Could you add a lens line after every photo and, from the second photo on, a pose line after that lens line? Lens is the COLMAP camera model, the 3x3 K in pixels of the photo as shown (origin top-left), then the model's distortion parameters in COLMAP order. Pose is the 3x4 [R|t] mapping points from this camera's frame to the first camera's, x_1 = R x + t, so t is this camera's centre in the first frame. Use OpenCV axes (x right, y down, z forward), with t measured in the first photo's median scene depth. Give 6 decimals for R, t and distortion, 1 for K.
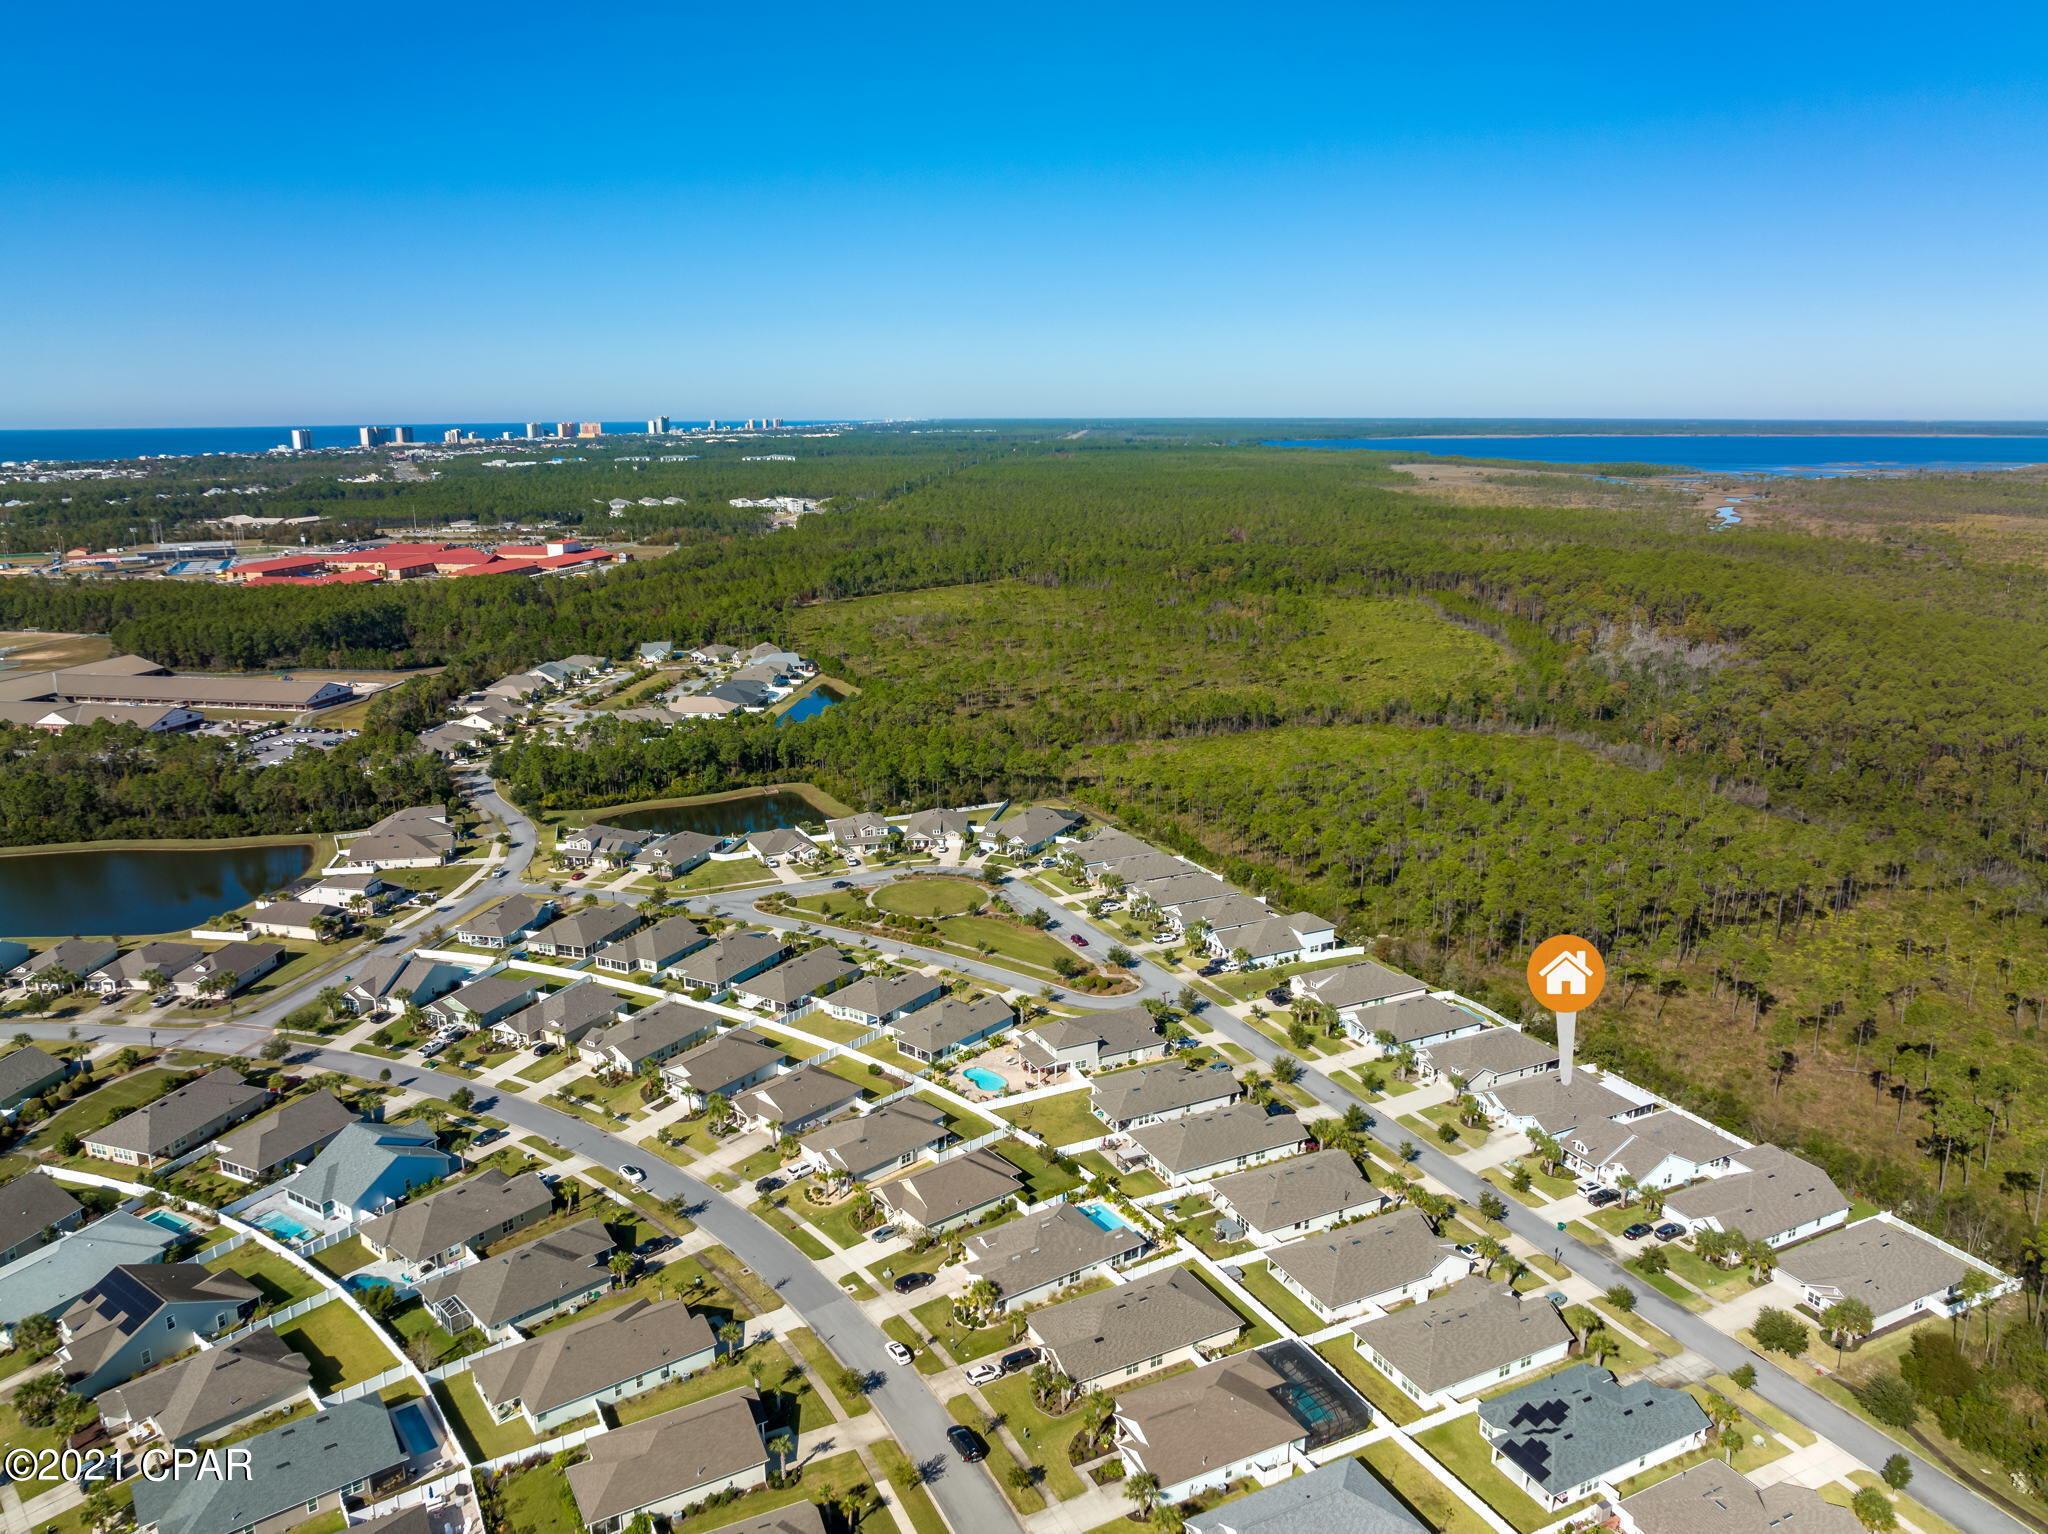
lens RADIAL K [[1437.5, 0, 1024.0], [0, 1437.5, 767.0], [0, 0, 1]] dist [-0.036552, 0.000931]
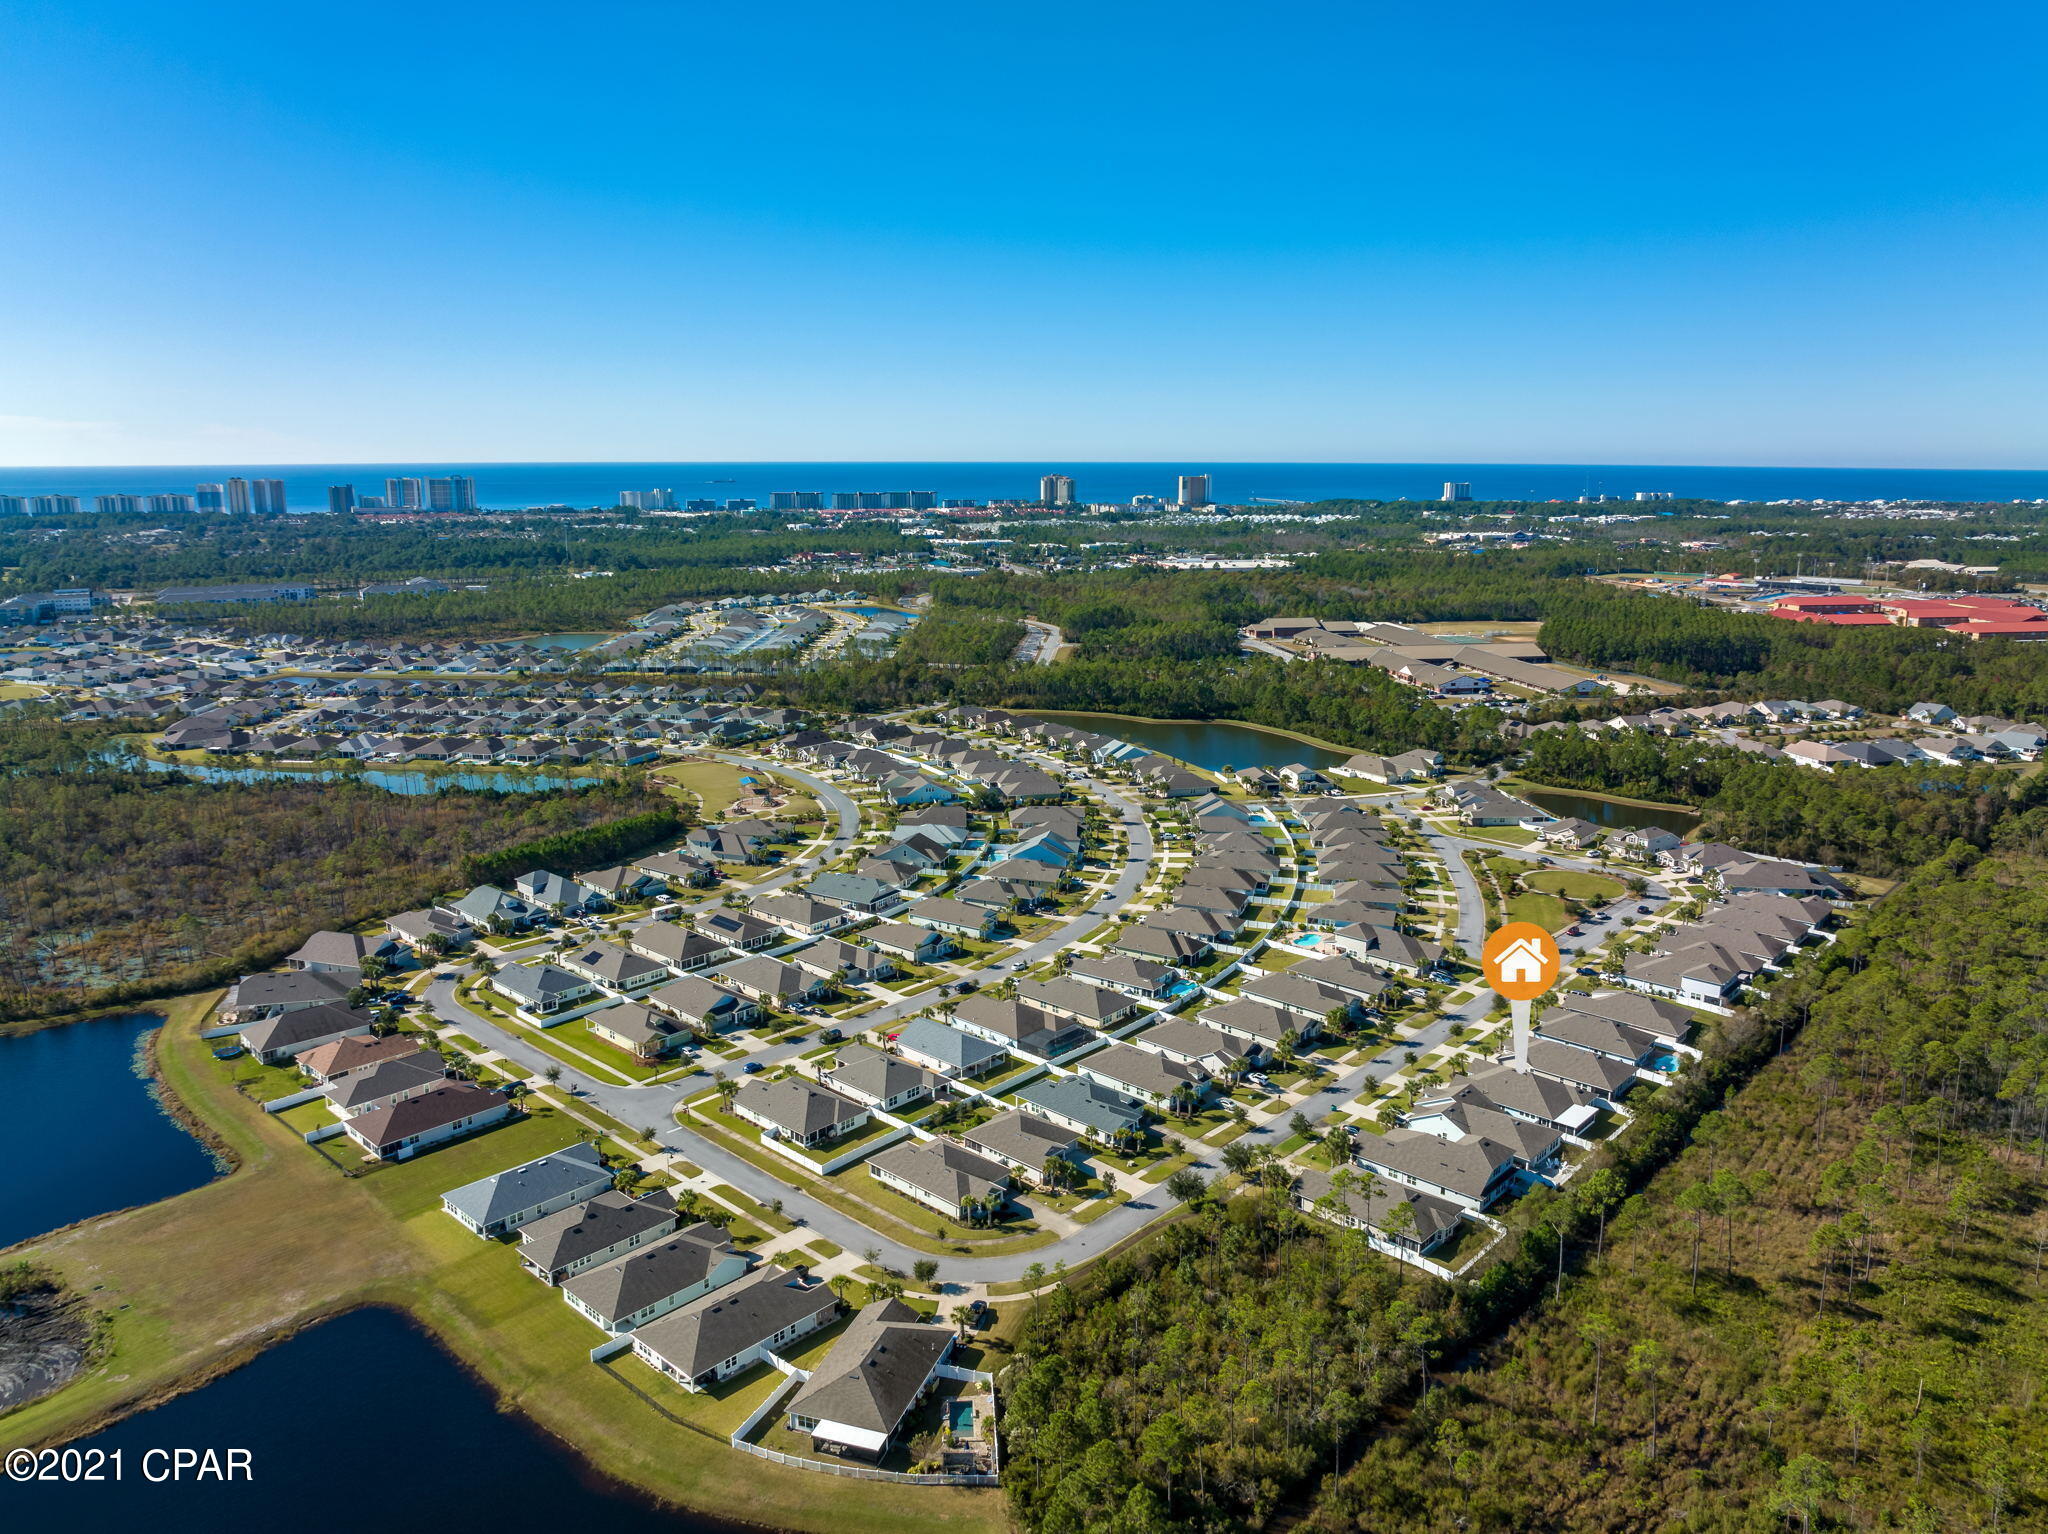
lens RADIAL K [[1468.3, 0, 1024.0], [0, 1468.3, 767.0], [0, 0, 1]] dist [-0.033201, -0.004732]
pose [[0.354621, 0.198556, -0.913684, 0.676069], [-0.226492, 0.966331, 0.122091, -0.037946], [0.907163, 0.163646, 0.387653, 0.078465]]
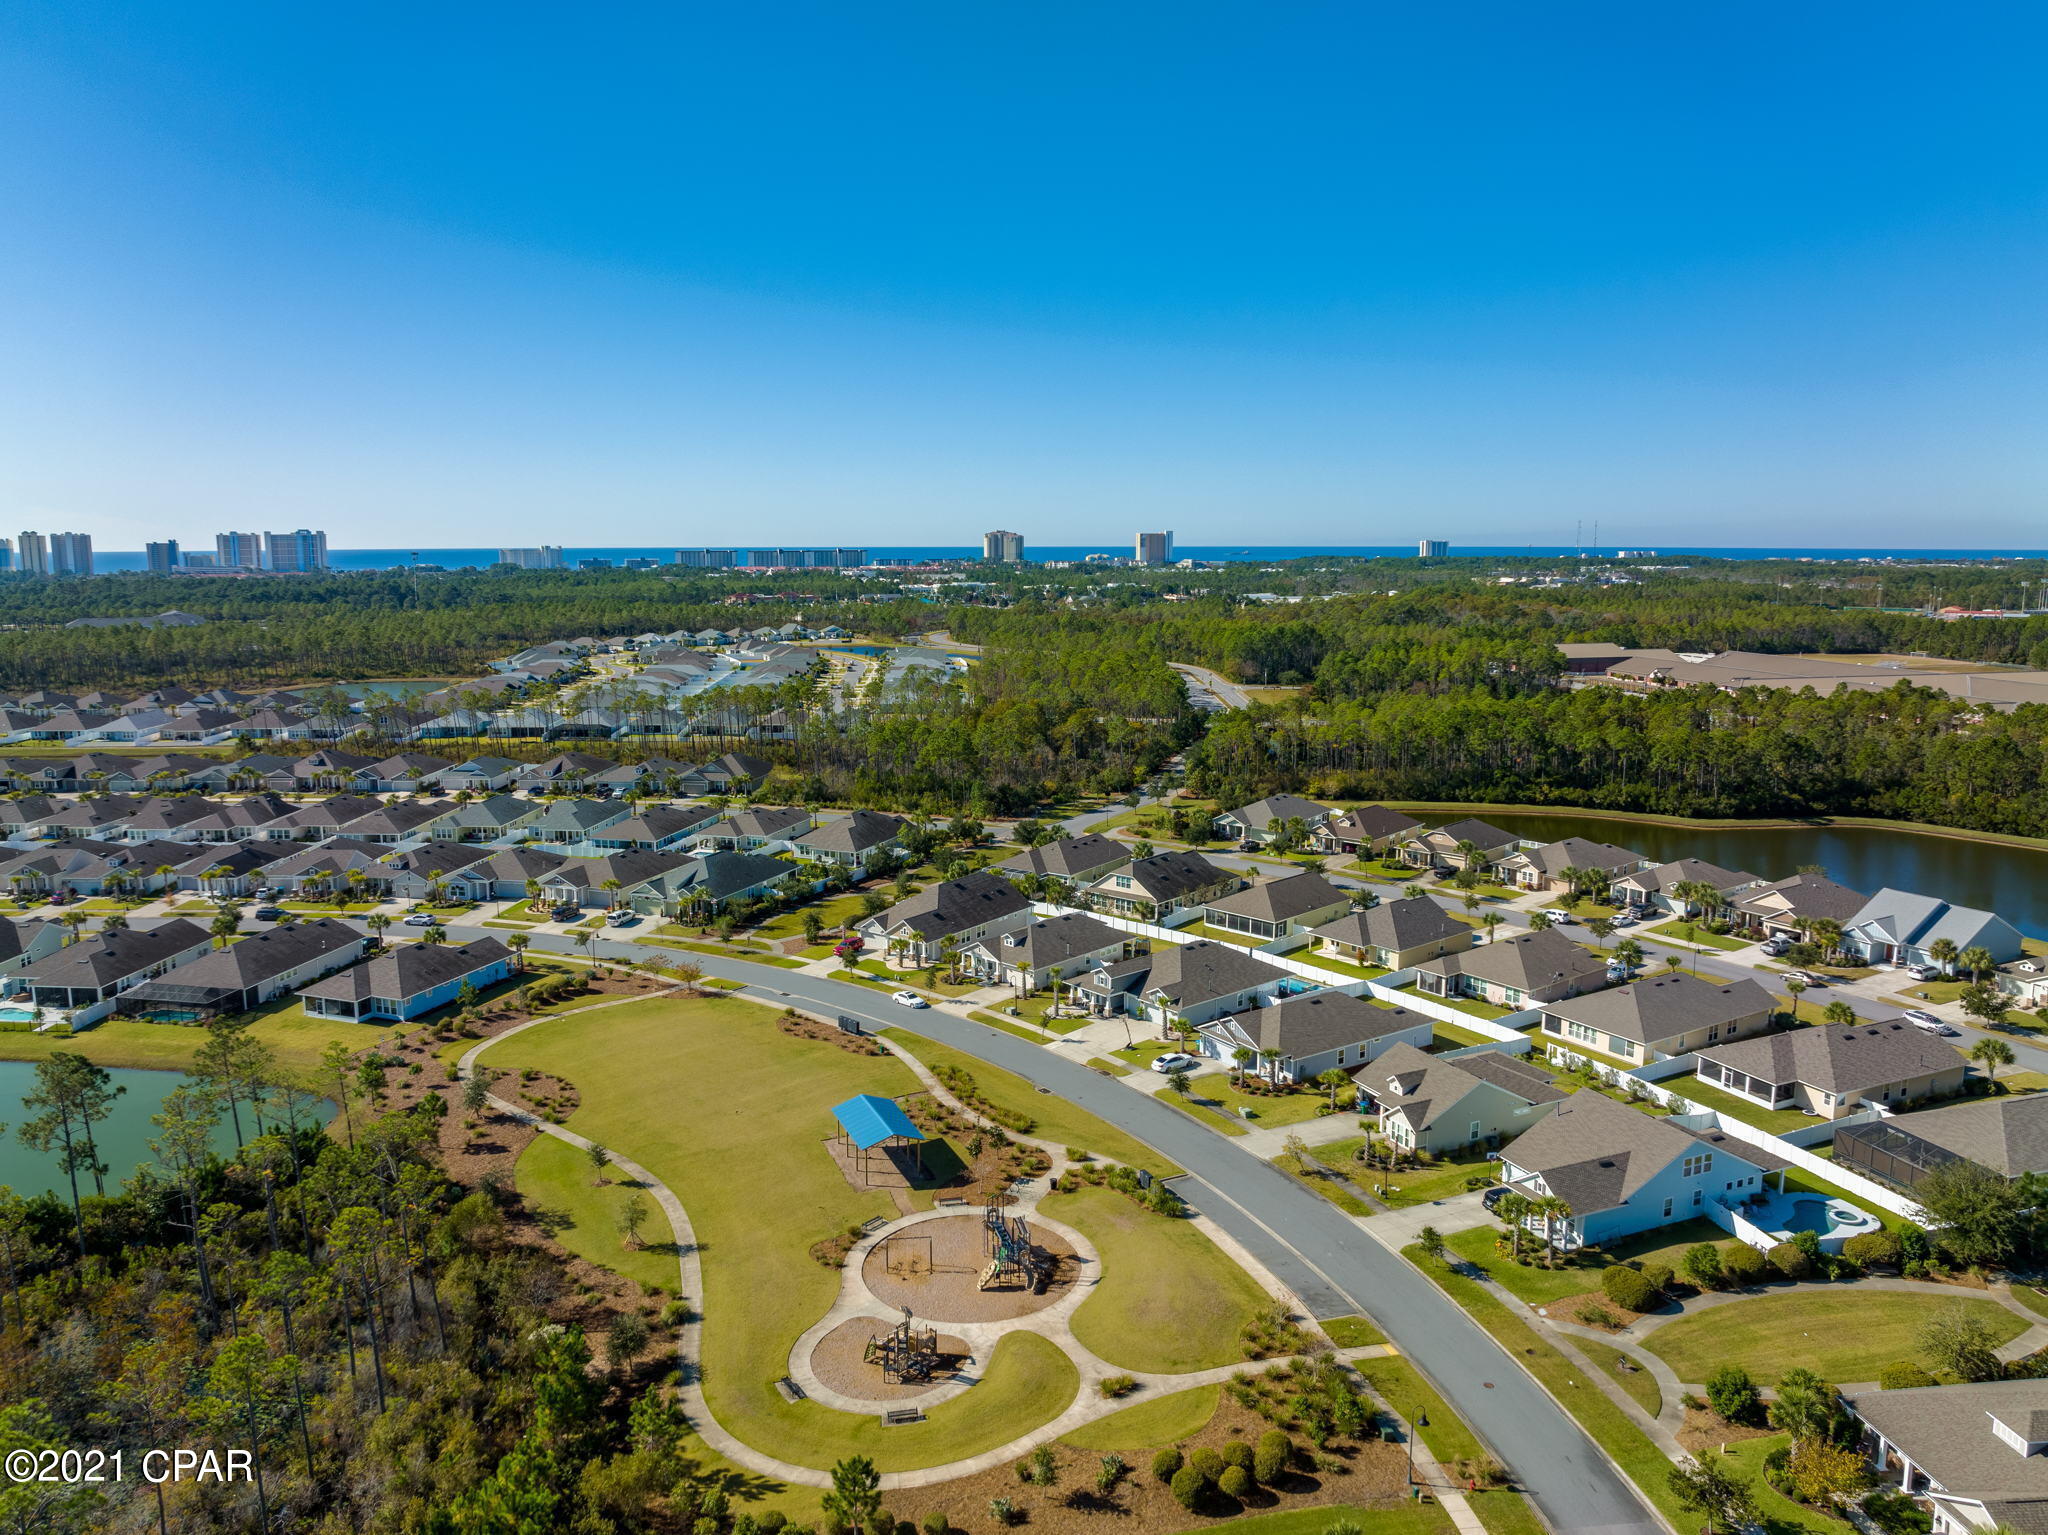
lens RADIAL K [[1453.6, 0, 1024.0], [0, 1453.6, 767.5], [0, 0, 1]] dist [-0.040340, 0.004584]
pose [[0.423656, 0.140167, -0.894913, -0.235549], [-0.216240, 0.975041, 0.050348, 0.080416], [0.879634, 0.172185, 0.443392, 0.226438]]
